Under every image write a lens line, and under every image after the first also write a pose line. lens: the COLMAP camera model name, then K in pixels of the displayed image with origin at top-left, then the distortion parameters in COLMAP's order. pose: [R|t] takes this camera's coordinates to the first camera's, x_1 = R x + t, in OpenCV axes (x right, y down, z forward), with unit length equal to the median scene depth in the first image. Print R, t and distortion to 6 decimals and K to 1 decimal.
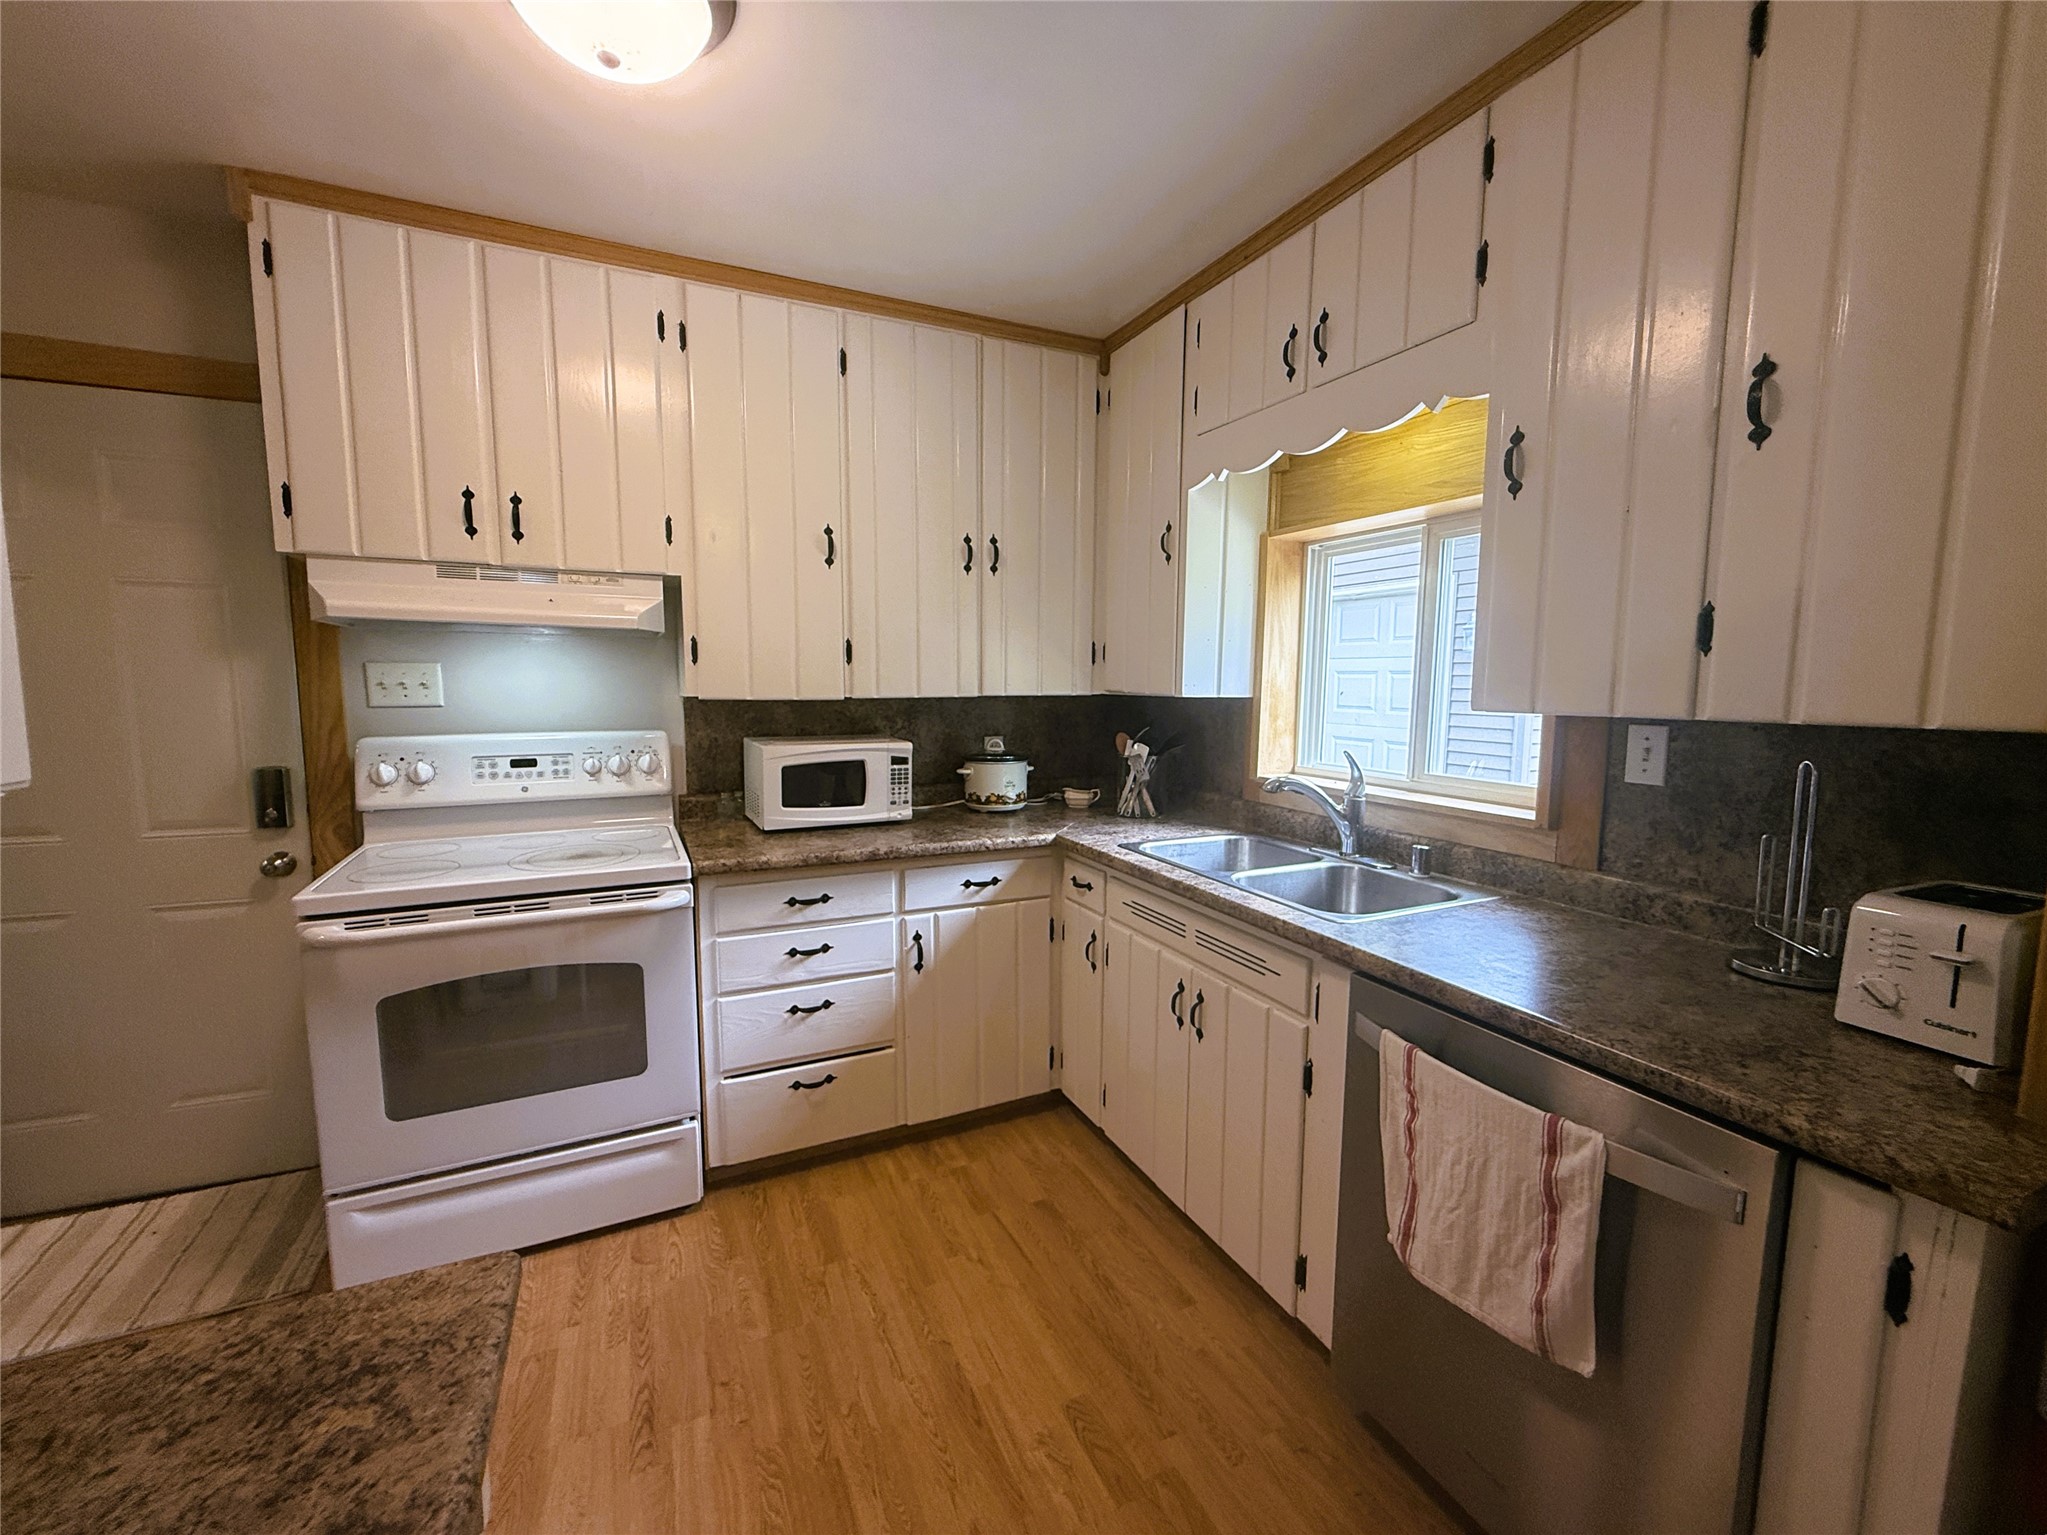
lens RADIAL K [[863.7, 0, 1023.5], [0, 863.7, 767.5], [0, 0, 1]] dist [0.001664, 0.000367]
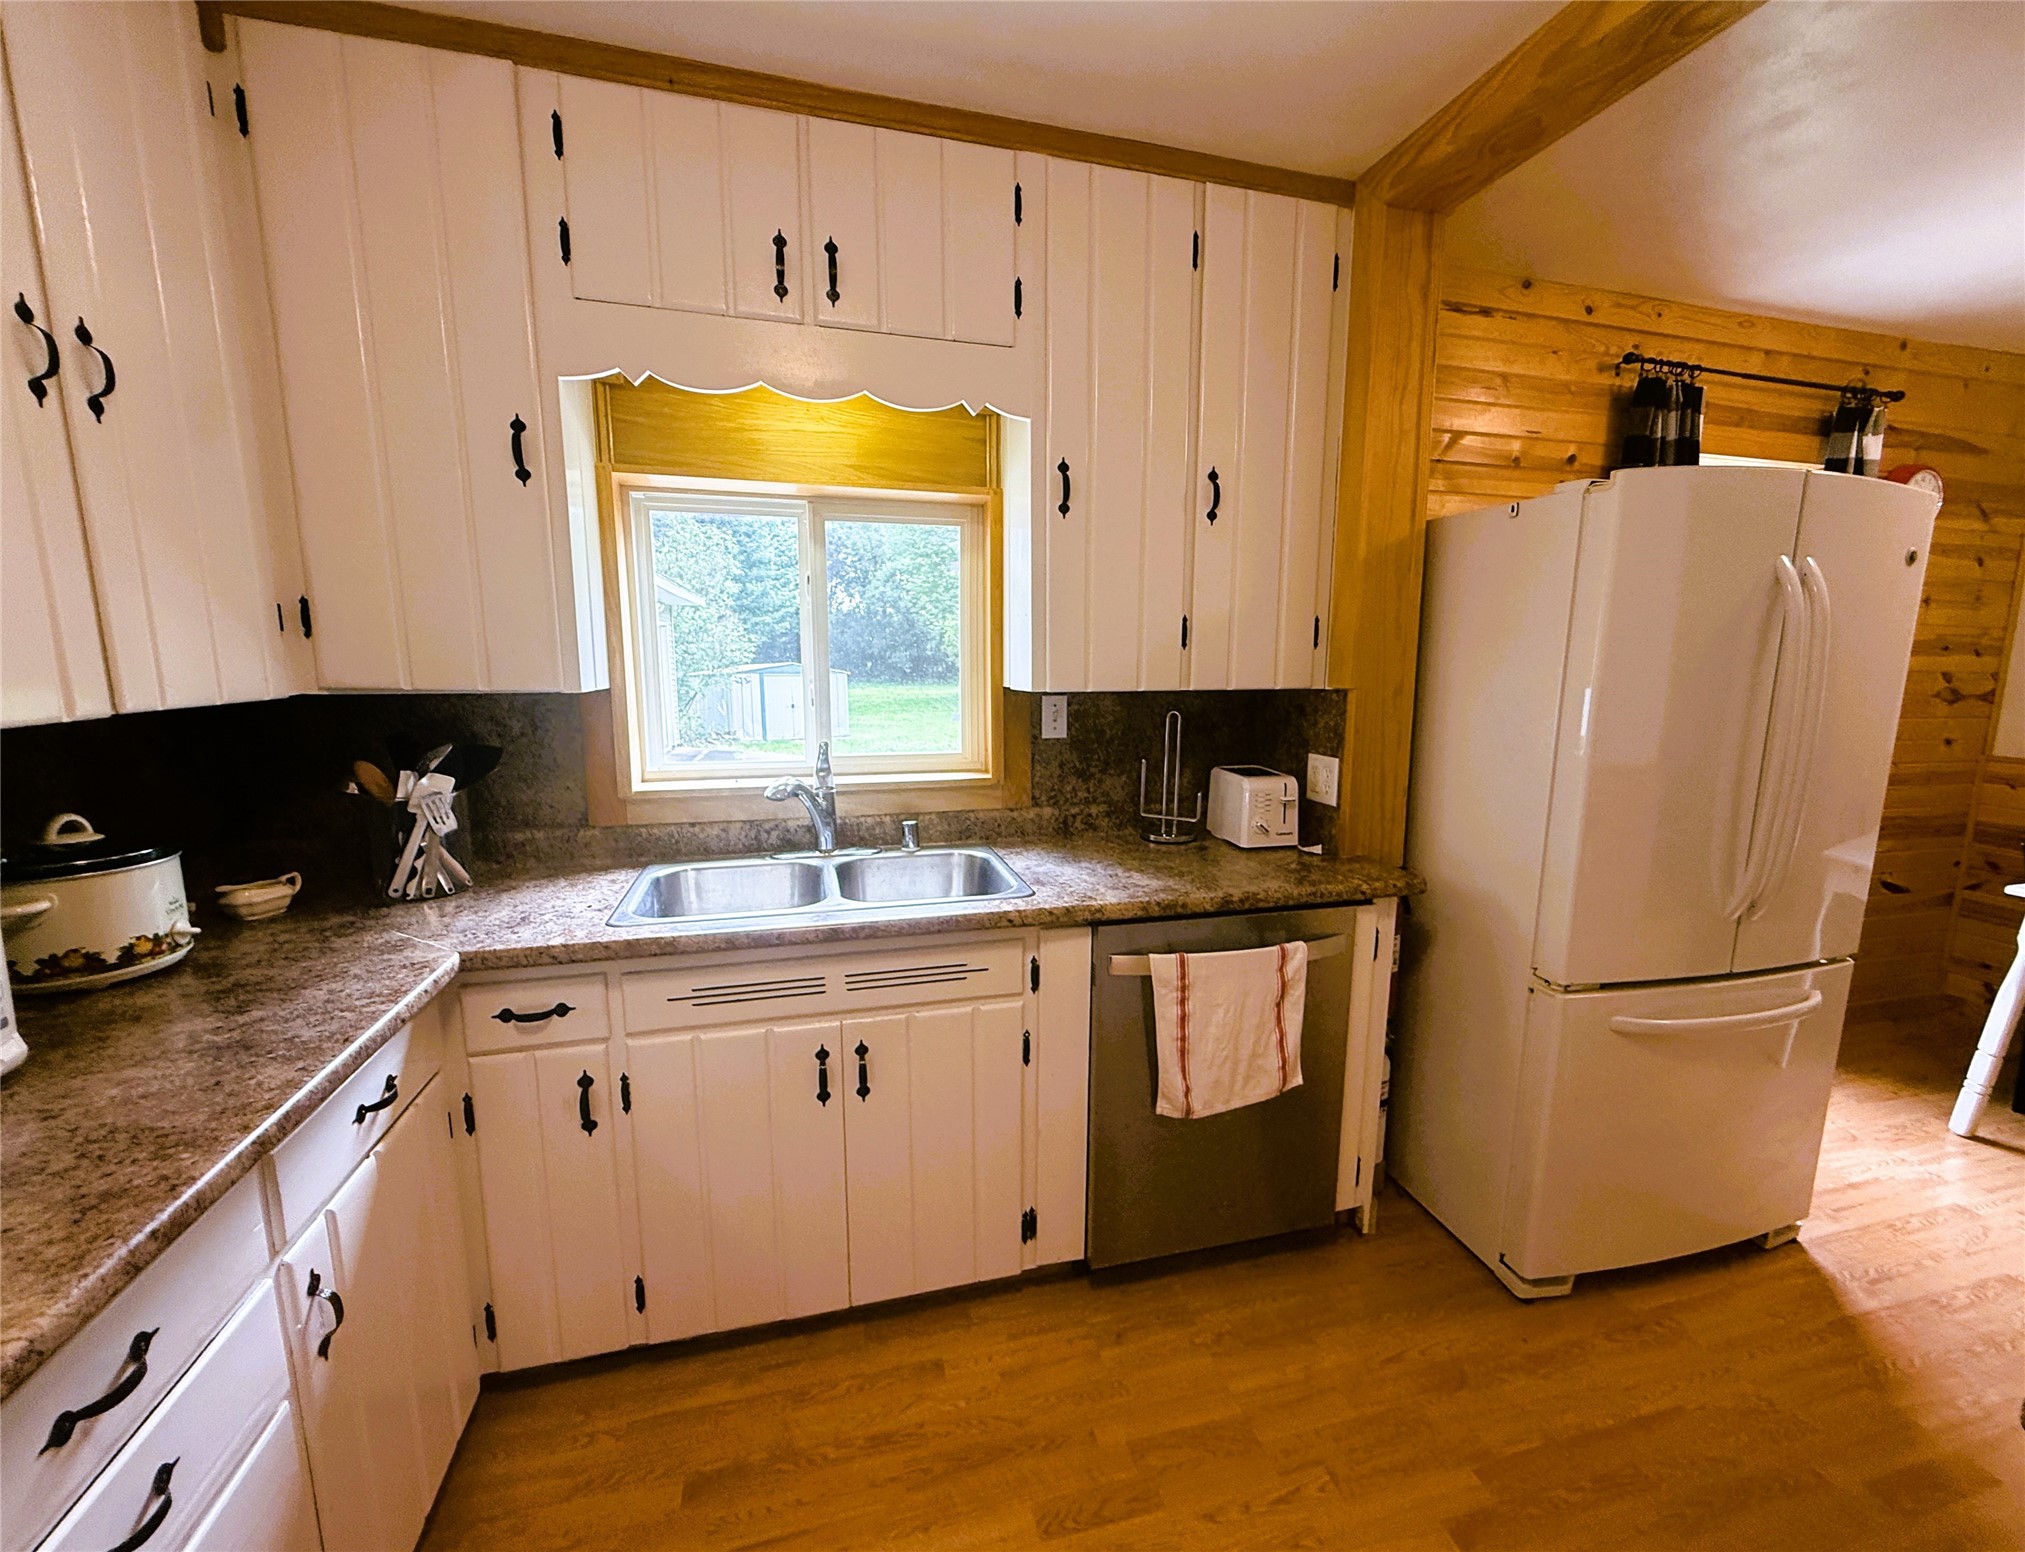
lens RADIAL K [[850.6, 0, 1043.3], [0, 850.6, 797.4], [0, 0, 1]] dist [-0.002626, -0.000441]
pose [[0.148904, -0.167595, 0.974546, -0.516623], [0.101851, 0.982891, 0.153468, -0.080487], [-0.983592, 0.076406, 0.163426, 0.654756]]
